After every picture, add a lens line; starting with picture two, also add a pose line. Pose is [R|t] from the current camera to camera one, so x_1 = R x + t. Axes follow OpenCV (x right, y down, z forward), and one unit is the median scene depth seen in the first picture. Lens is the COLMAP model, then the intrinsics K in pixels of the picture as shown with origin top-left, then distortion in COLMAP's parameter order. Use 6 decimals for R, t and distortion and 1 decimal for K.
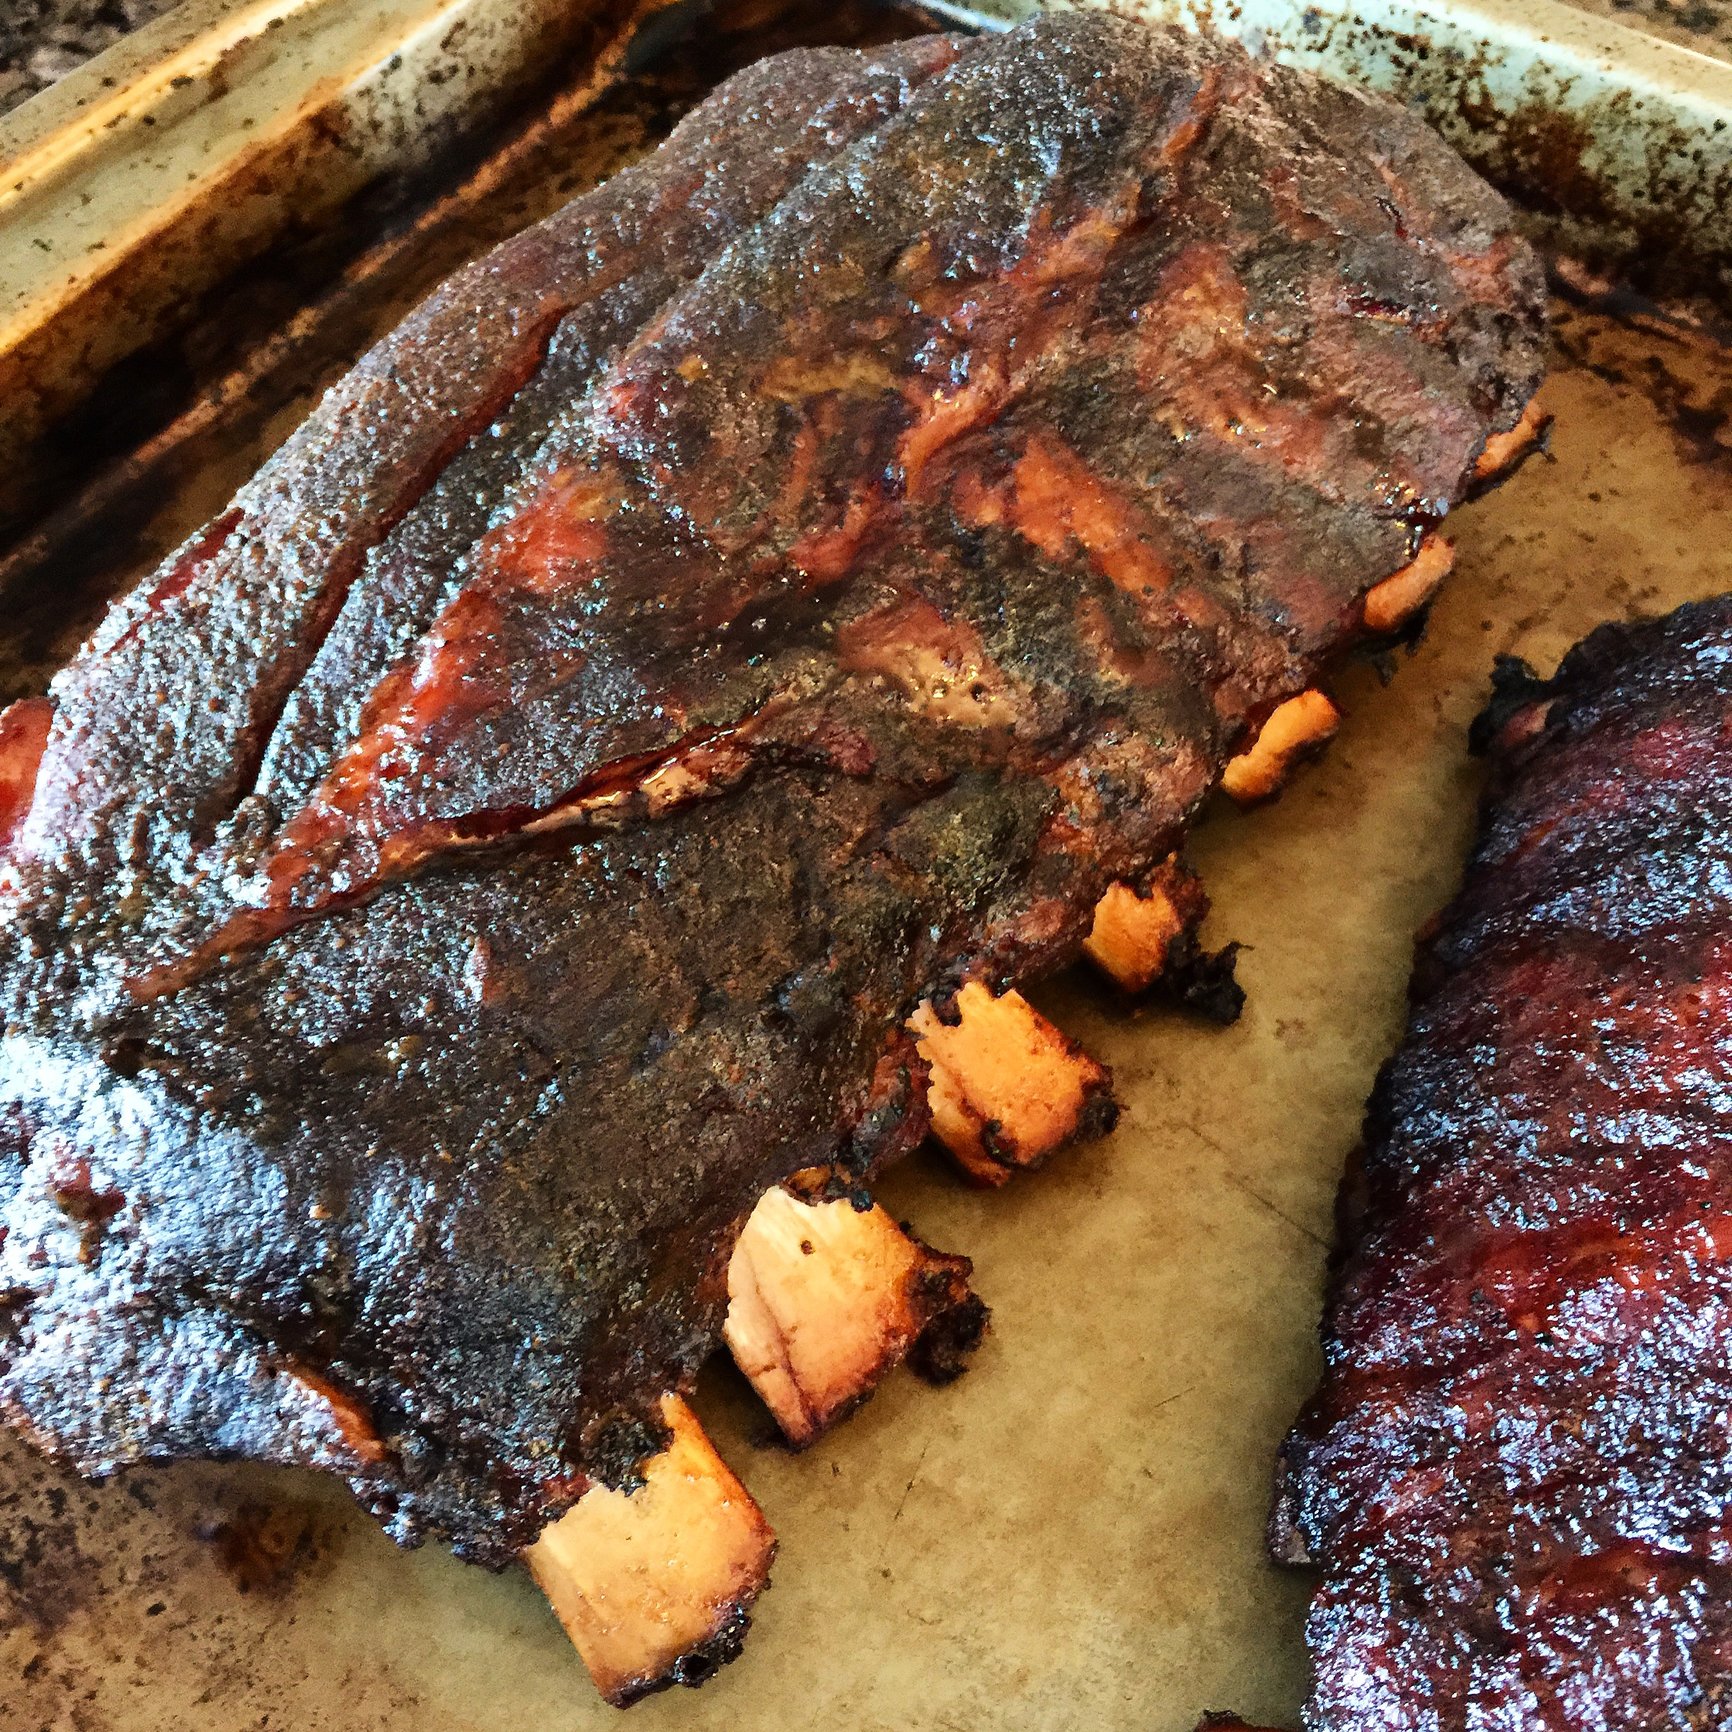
lens RADIAL K [[1993.7, 0, 866.0], [0, 1993.7, 866.0], [0, 0, 1]] dist [0.005412, -0.002376]
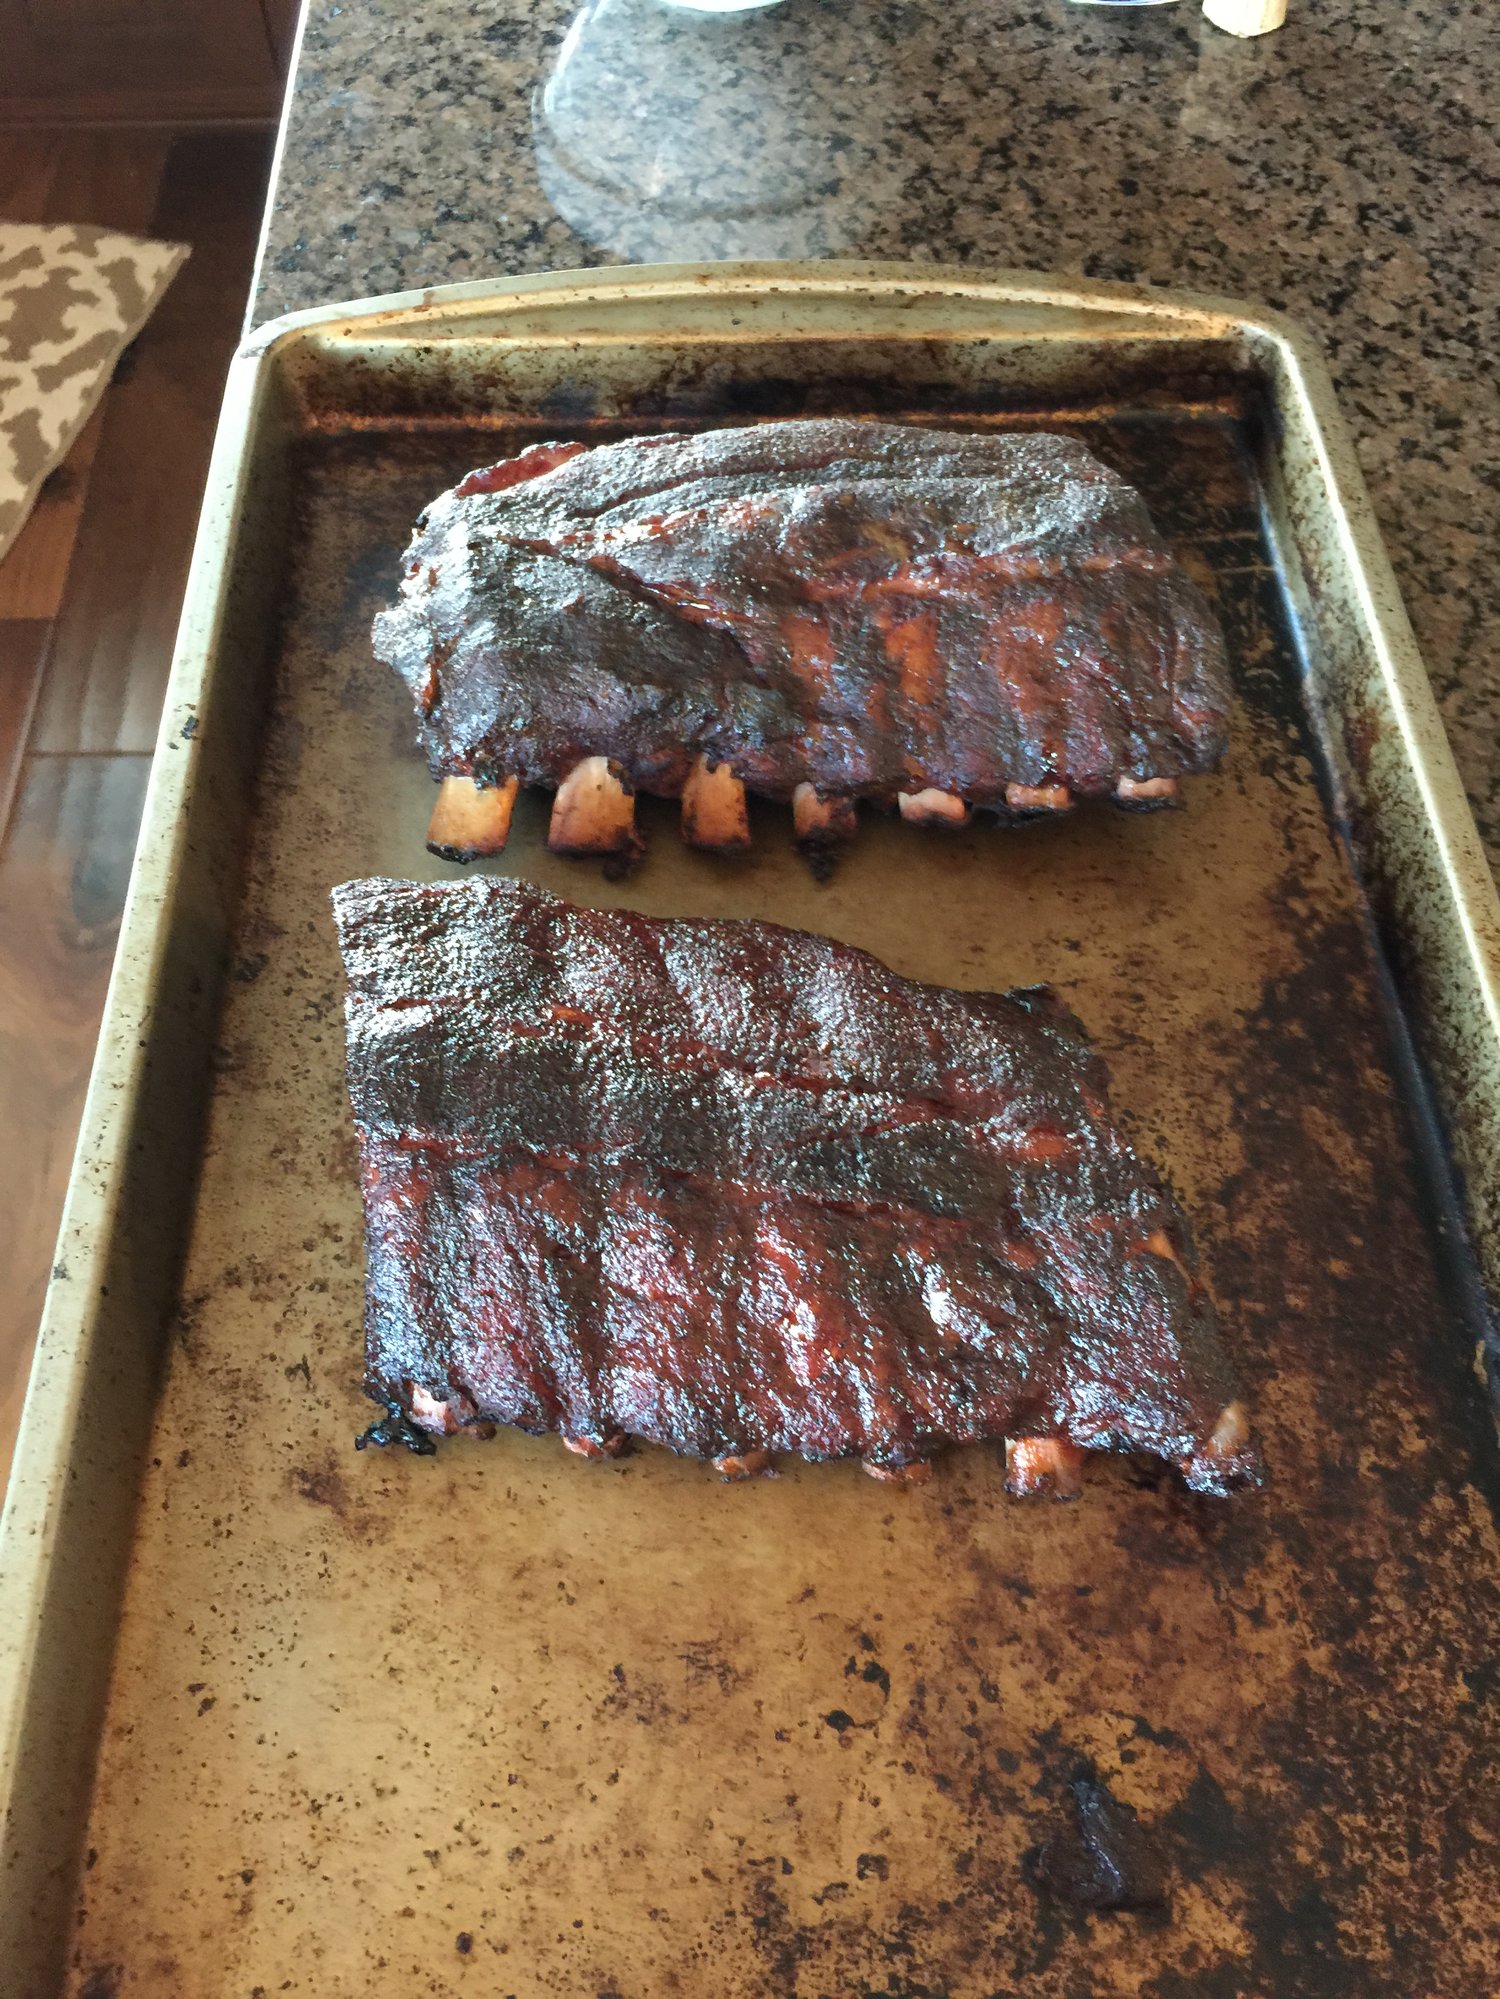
lens RADIAL K [[1676.7, 0, 750.0], [0, 1676.7, 999.5], [0, 0, 1]] dist [-0.002766, -0.001246]
pose [[0.613947, 0.694193, -0.375718, 1.019597], [-0.681980, 0.706167, 0.190345, -0.141528], [0.397456, 0.139371, 0.906976, -0.753522]]
